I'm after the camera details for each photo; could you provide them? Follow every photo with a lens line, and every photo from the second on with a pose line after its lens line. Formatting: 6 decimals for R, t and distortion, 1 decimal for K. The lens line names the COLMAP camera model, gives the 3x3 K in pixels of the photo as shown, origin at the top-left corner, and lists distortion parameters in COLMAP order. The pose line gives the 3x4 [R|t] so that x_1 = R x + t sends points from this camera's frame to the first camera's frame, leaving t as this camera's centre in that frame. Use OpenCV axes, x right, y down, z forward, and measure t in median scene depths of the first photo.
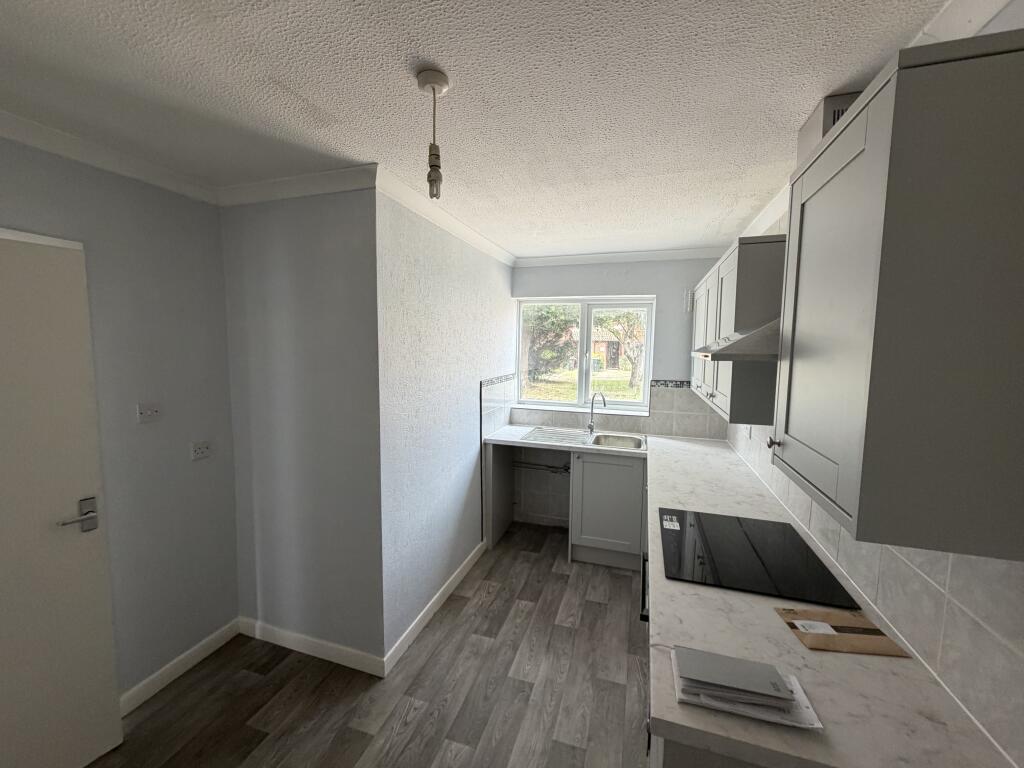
lens RADIAL K [[408.1, 0, 514.6], [0, 408.1, 384.3], [0, 0, 1]] dist [0.001034, -0.000342]
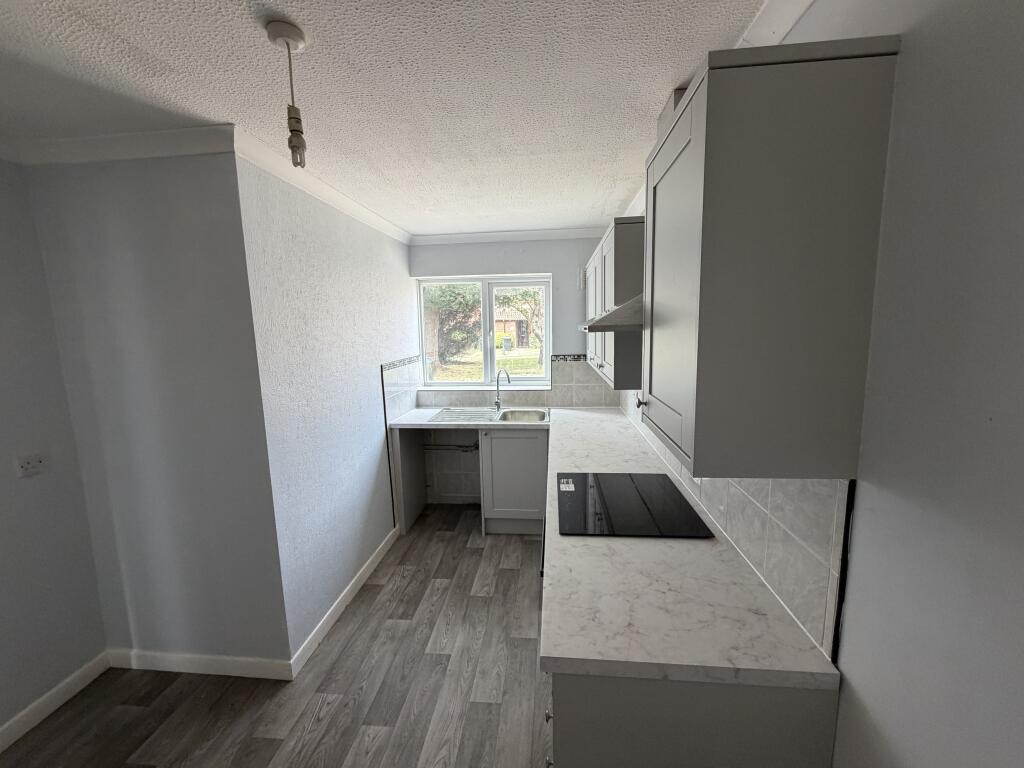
lens RADIAL K [[408.1, 0, 514.6], [0, 408.1, 384.3], [0, 0, 1]] dist [0.001034, -0.000342]
pose [[0.976450, -0.063734, 0.206116, 0.032295], [0.054175, 0.997192, 0.051697, 0.007289], [-0.208832, -0.039313, 0.977161, -0.012969]]
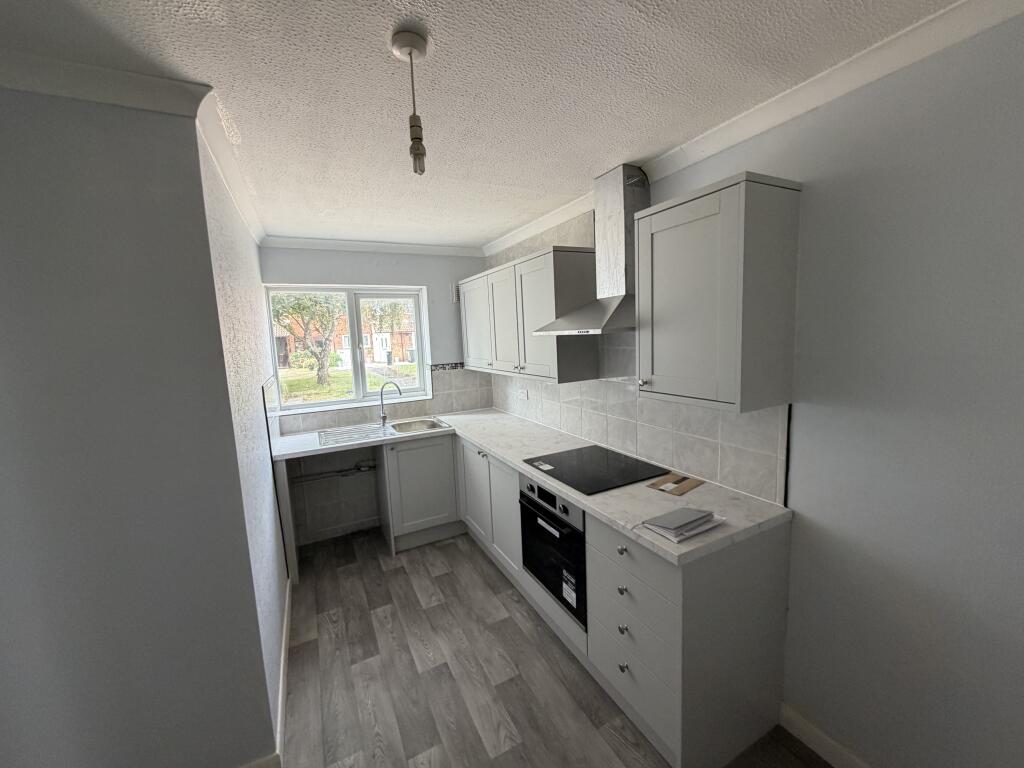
lens RADIAL K [[408.1, 0, 514.6], [0, 408.1, 384.3], [0, 0, 1]] dist [0.001034, -0.000342]
pose [[0.706275, -0.131431, 0.695630, -0.415440], [0.119609, 0.990643, 0.065730, -0.007006], [-0.697760, 0.036780, 0.715386, 0.107492]]
